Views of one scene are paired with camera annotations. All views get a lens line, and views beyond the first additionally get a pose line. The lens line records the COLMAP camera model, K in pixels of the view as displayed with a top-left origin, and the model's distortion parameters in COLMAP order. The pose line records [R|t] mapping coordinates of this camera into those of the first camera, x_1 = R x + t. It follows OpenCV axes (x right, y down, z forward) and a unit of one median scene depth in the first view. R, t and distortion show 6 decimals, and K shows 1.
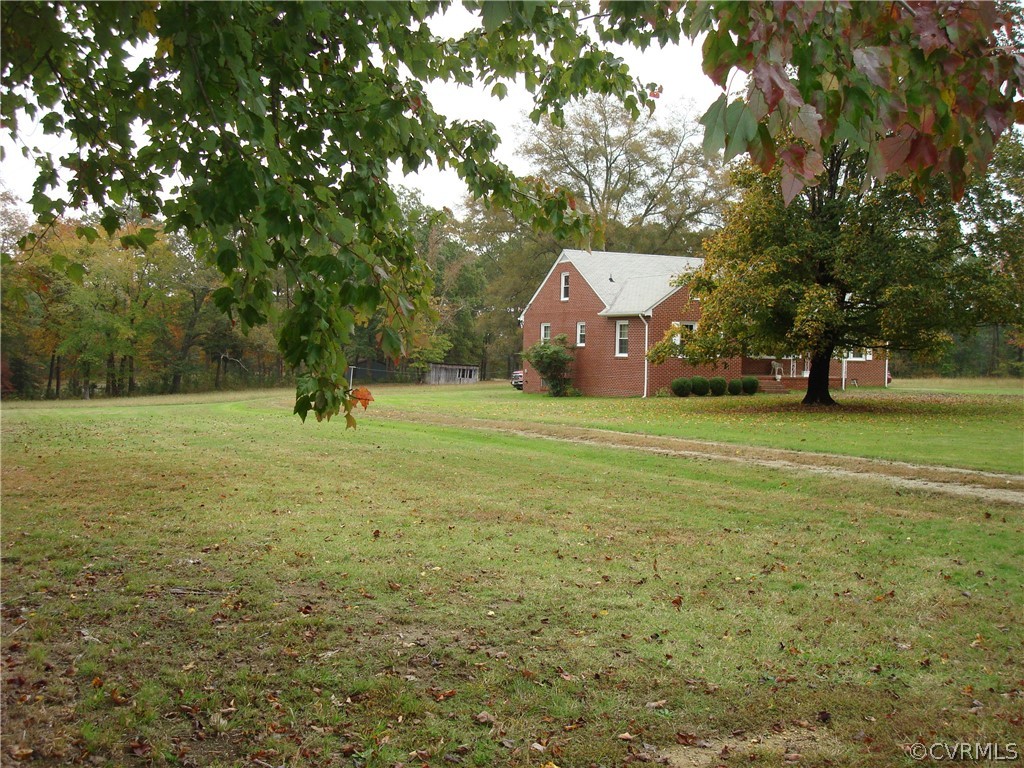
lens RADIAL K [[1037.2, 0, 513.6], [0, 1037.2, 385.1], [0, 0, 1]] dist [-0.103546, 0.000000]
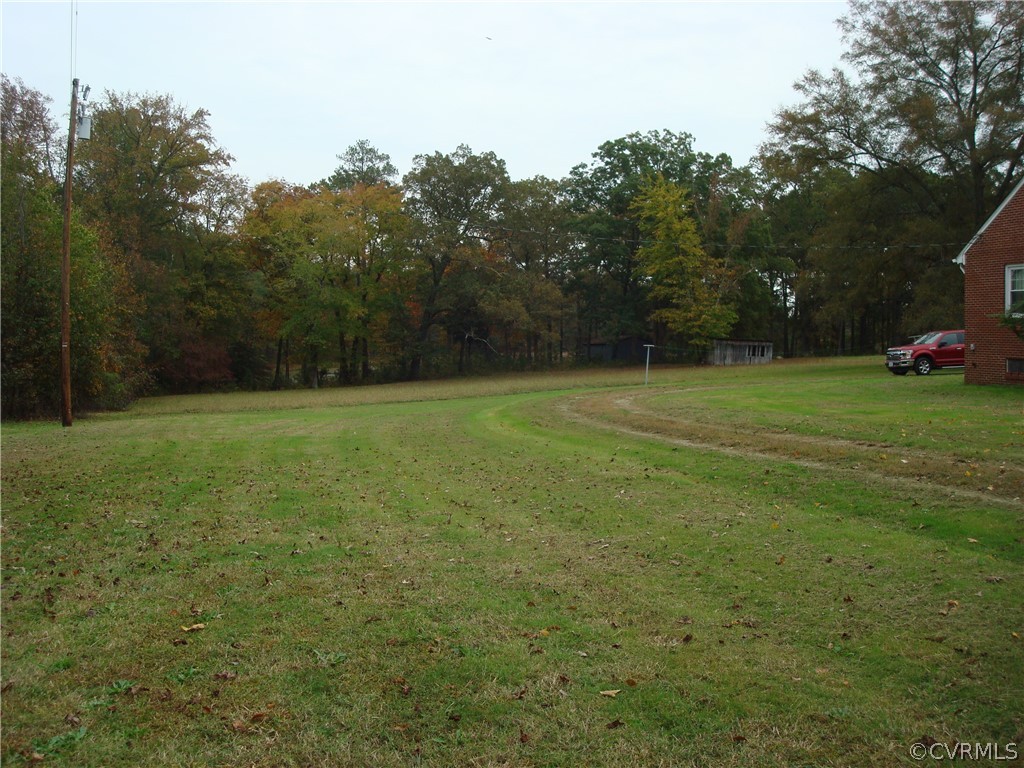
lens RADIAL K [[1037.2, 0, 511.0], [0, 1037.2, 380.0], [0, 0, 1]] dist [-0.103546, 0.000000]
pose [[0.973883, -0.011854, -0.226739, -0.051586], [0.015572, 0.999772, 0.014614, -0.003318], [0.226514, -0.017763, 0.973846, 0.165587]]
